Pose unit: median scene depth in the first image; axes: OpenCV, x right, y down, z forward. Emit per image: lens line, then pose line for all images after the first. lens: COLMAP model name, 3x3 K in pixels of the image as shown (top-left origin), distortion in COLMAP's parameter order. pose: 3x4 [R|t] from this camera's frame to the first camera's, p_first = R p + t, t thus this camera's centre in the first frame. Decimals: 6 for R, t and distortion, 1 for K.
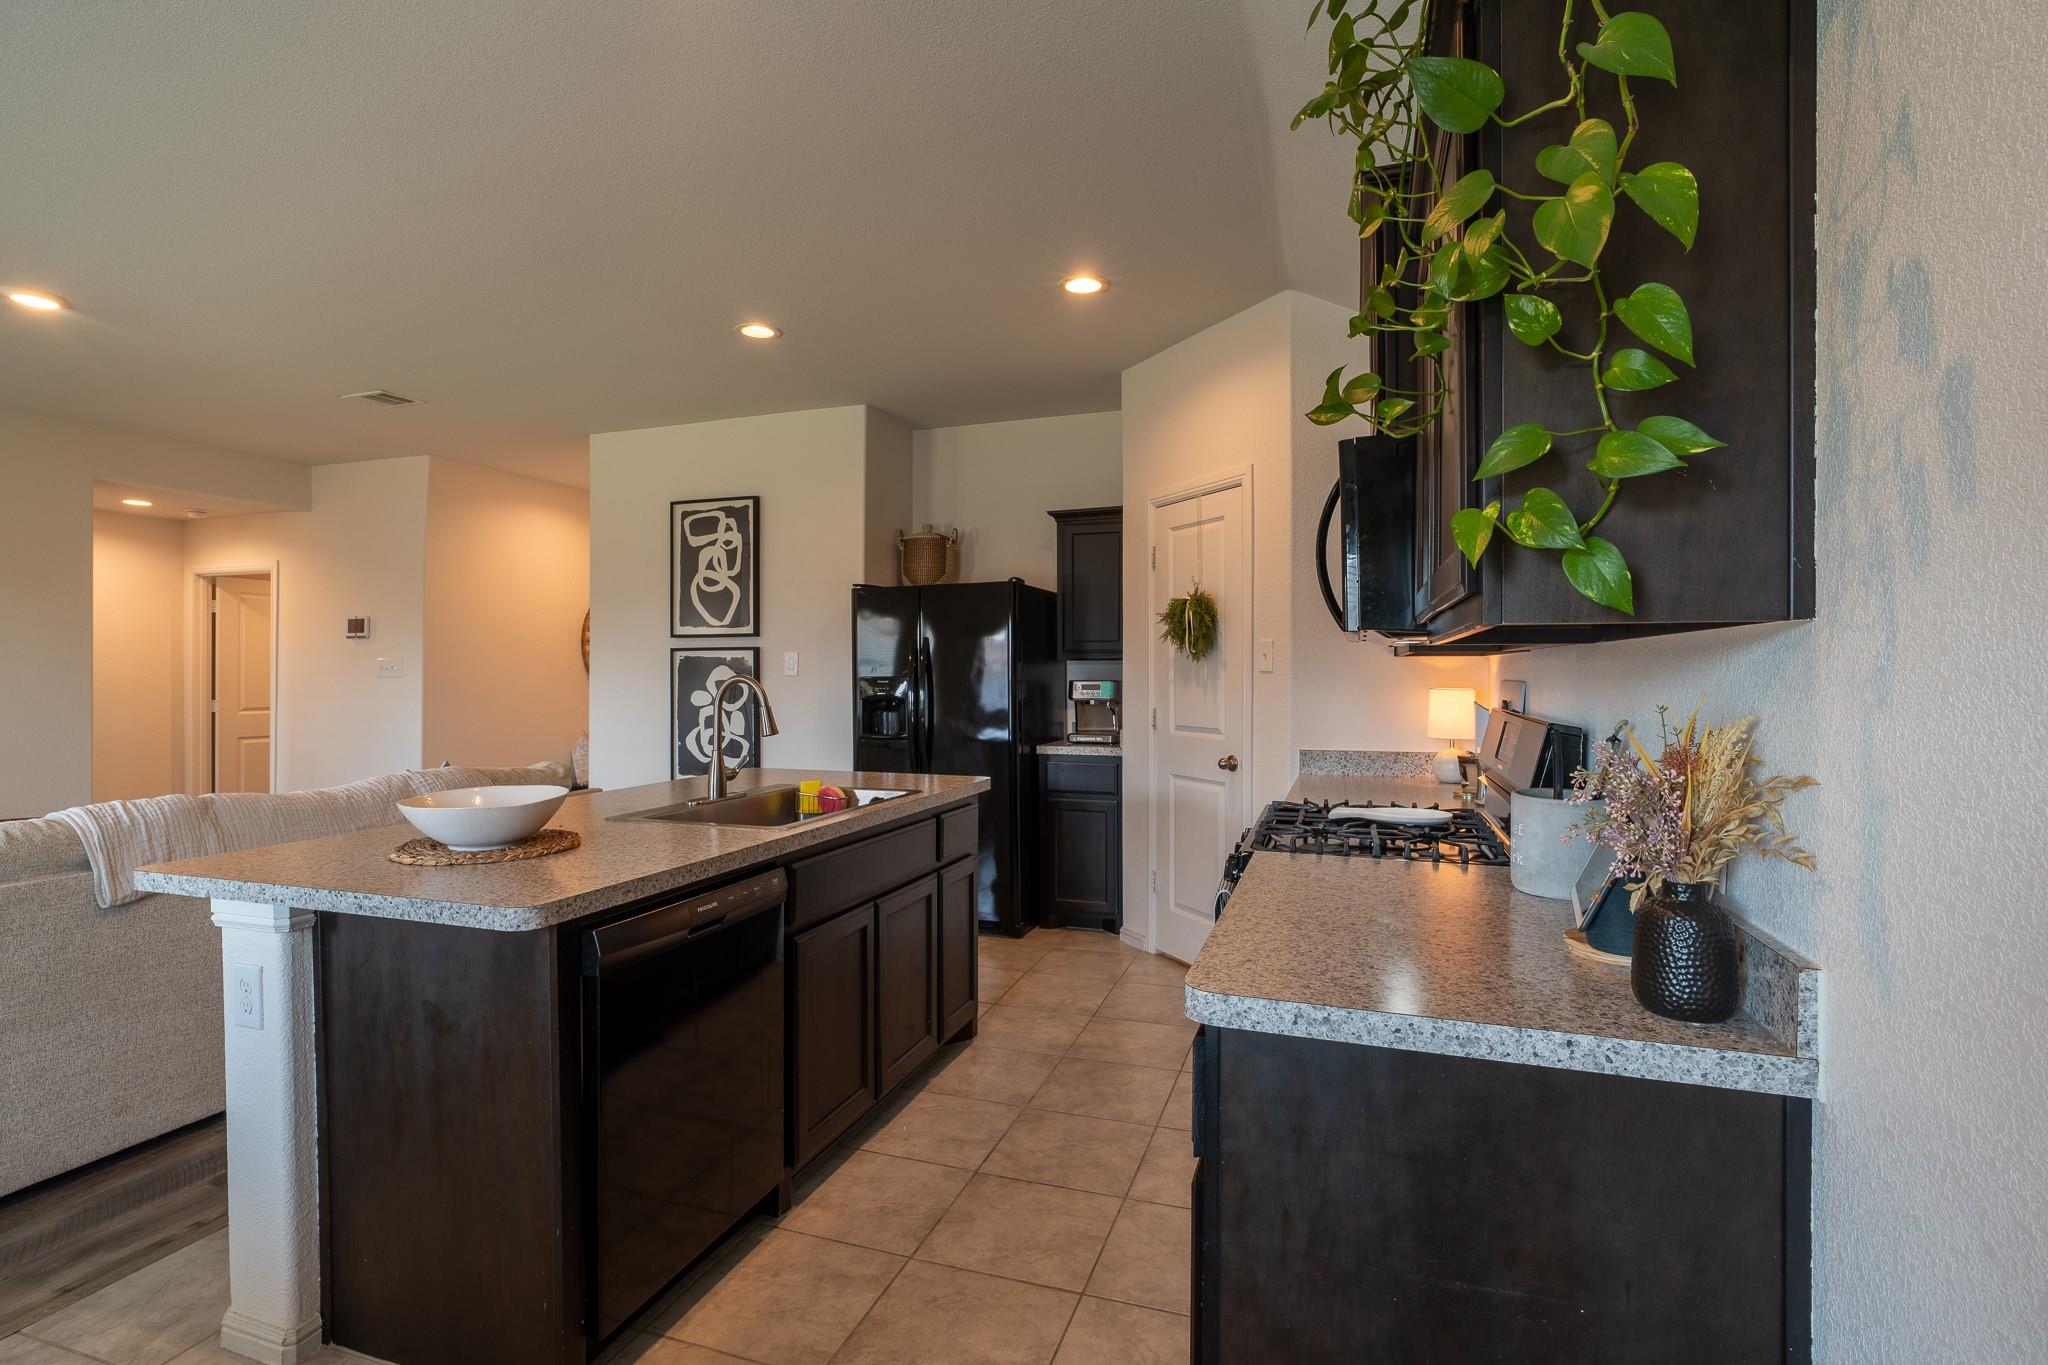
lens RADIAL K [[974.5, 0, 1016.9], [0, 974.5, 677.8], [0, 0, 1]] dist [-0.011445, 0.002393]
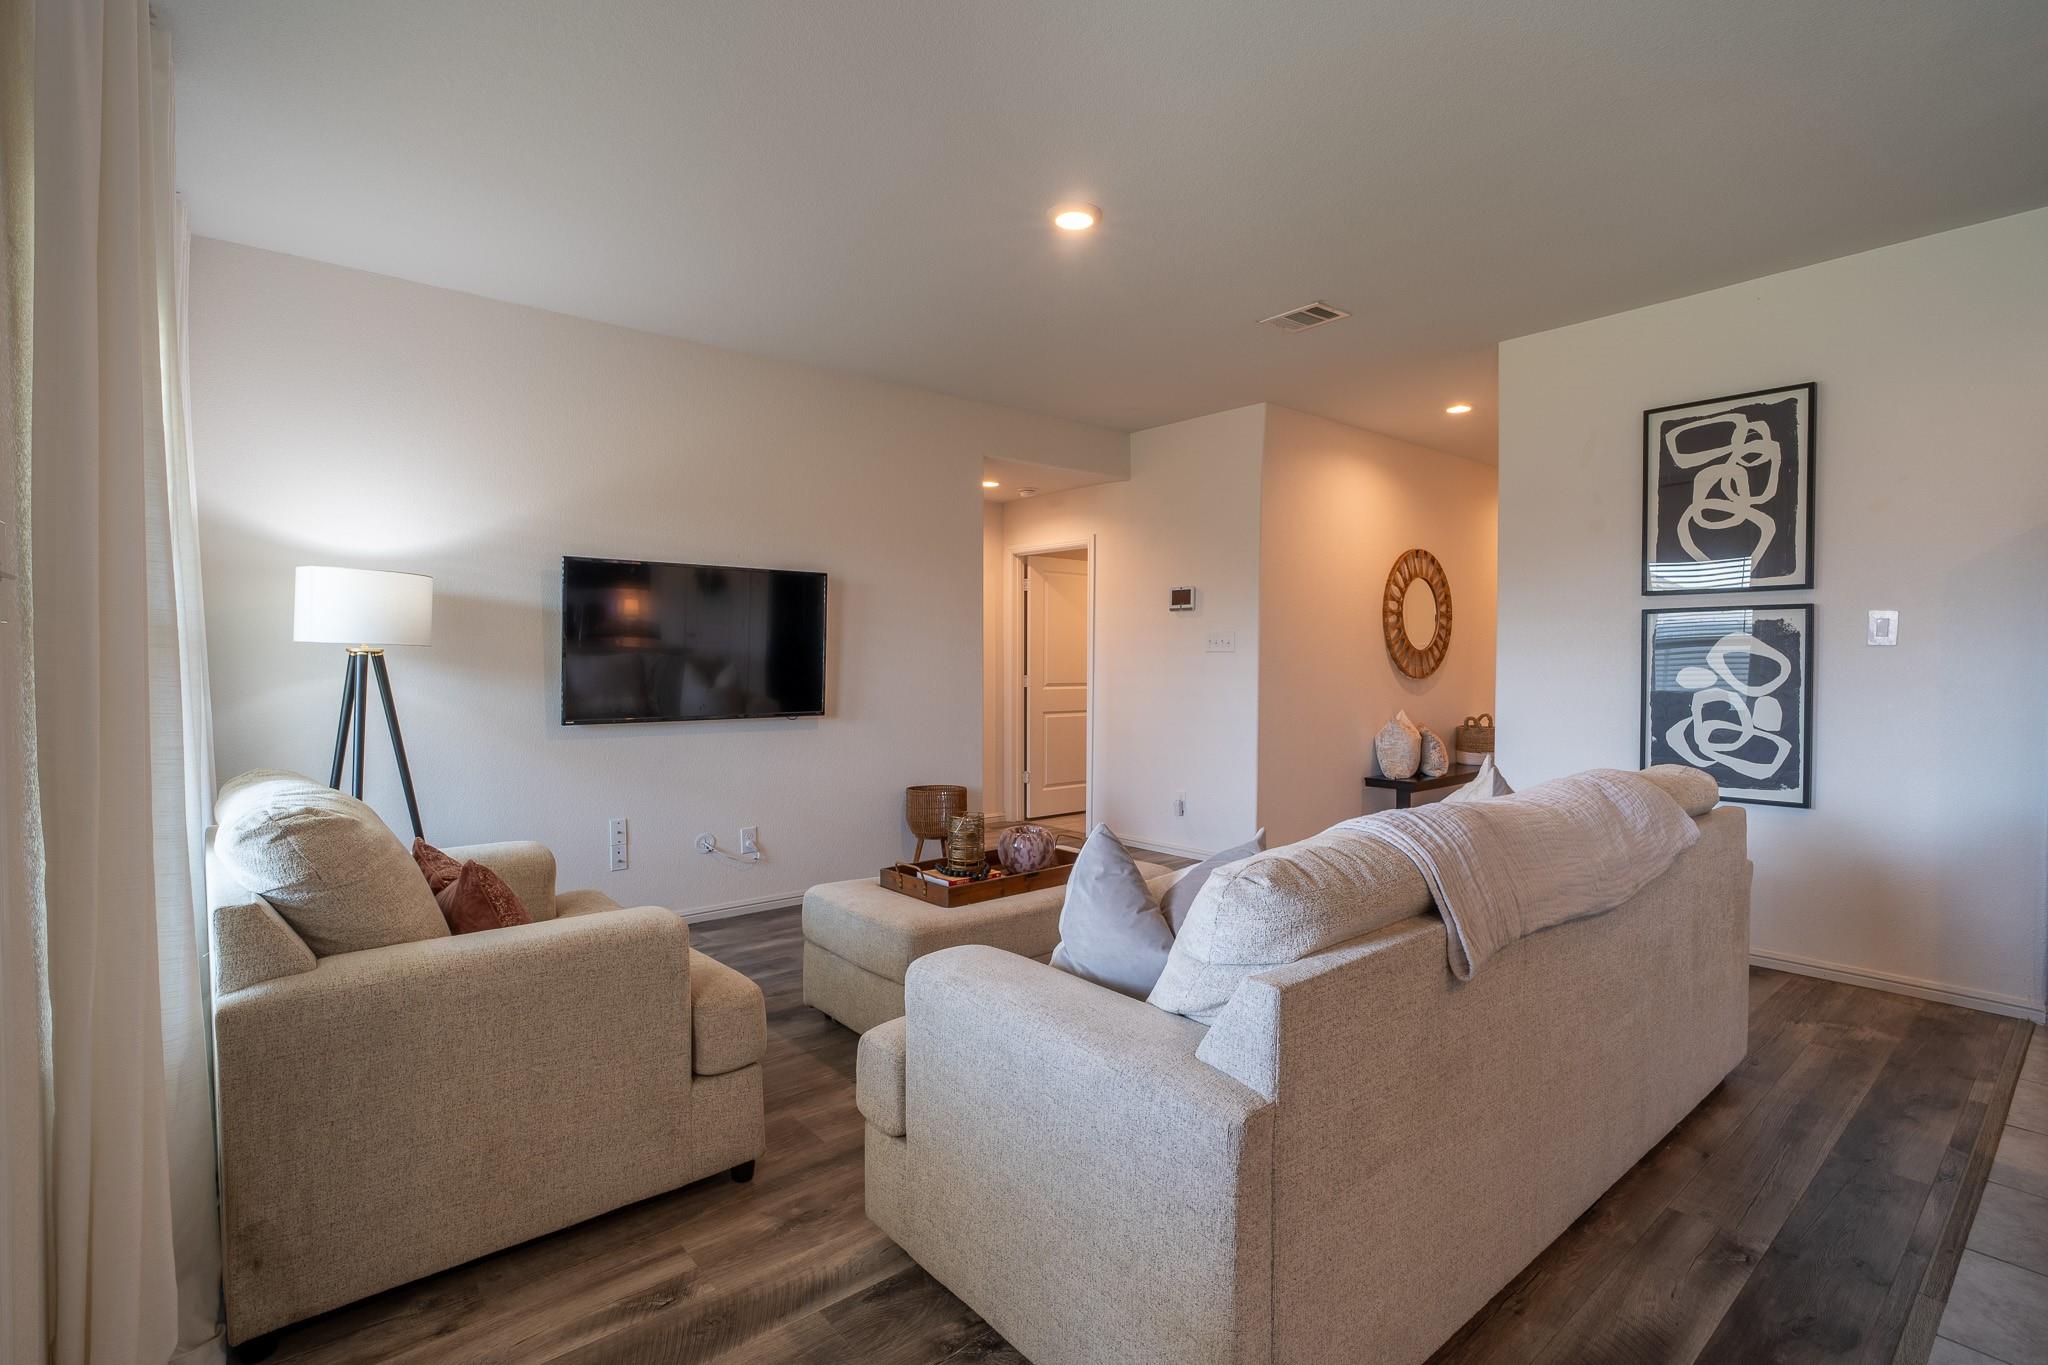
lens RADIAL K [[974.5, 0, 1028.3], [0, 974.5, 692.8], [0, 0, 1]] dist [-0.011445, 0.002393]
pose [[0.863559, 0.018454, -0.503910, -0.390068], [-0.000872, 0.999383, 0.035105, 0.007210], [0.504248, -0.029876, 0.863042, 0.127545]]
